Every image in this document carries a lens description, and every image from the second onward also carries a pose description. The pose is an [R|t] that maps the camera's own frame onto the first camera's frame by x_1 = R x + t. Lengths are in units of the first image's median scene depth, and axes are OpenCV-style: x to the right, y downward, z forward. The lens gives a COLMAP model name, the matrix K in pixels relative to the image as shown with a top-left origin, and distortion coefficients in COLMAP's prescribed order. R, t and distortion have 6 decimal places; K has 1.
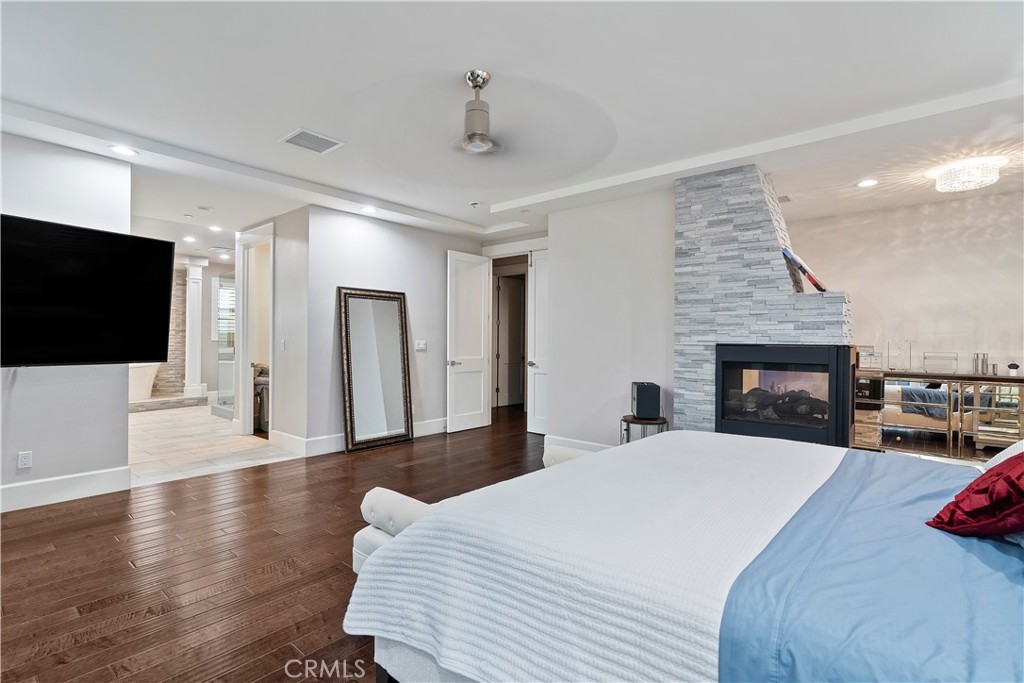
lens RADIAL K [[475.1, 0, 515.9], [0, 475.1, 339.7], [0, 0, 1]] dist [-0.002507, 0.002492]
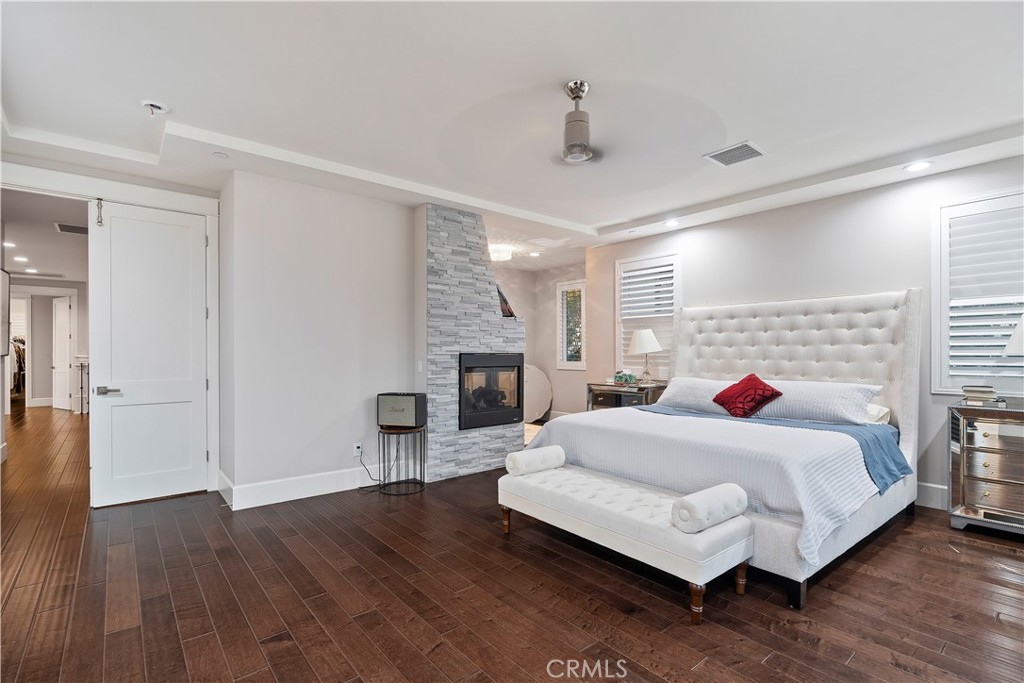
lens RADIAL K [[475.1, 0, 514.0], [0, 475.1, 350.8], [0, 0, 1]] dist [-0.002507, 0.002492]
pose [[0.184711, -0.011680, 0.982724, -0.736421], [-0.003236, 0.999917, 0.012493, -0.012793], [-0.982788, -0.005488, 0.184657, 0.636051]]
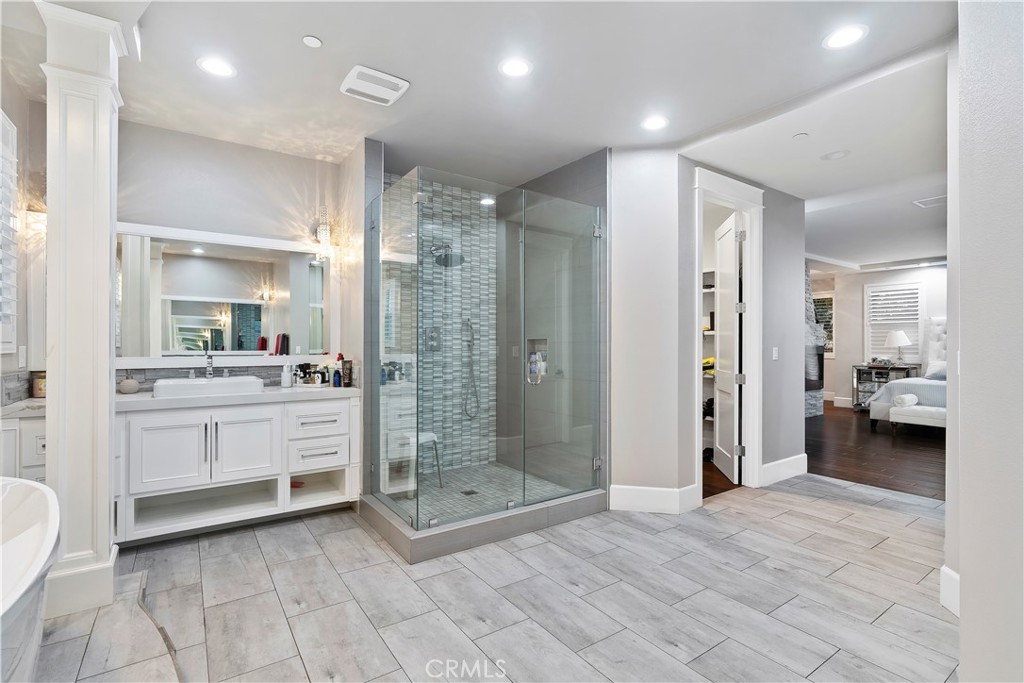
lens RADIAL K [[475.1, 0, 511.0], [0, 475.1, 341.8], [0, 0, 1]] dist [-0.002507, 0.002492]
pose [[0.266942, -0.009535, 0.963665, -1.954046], [-0.005737, 0.999918, 0.011482, -0.024373], [-0.963695, -0.008594, 0.266866, 1.724391]]
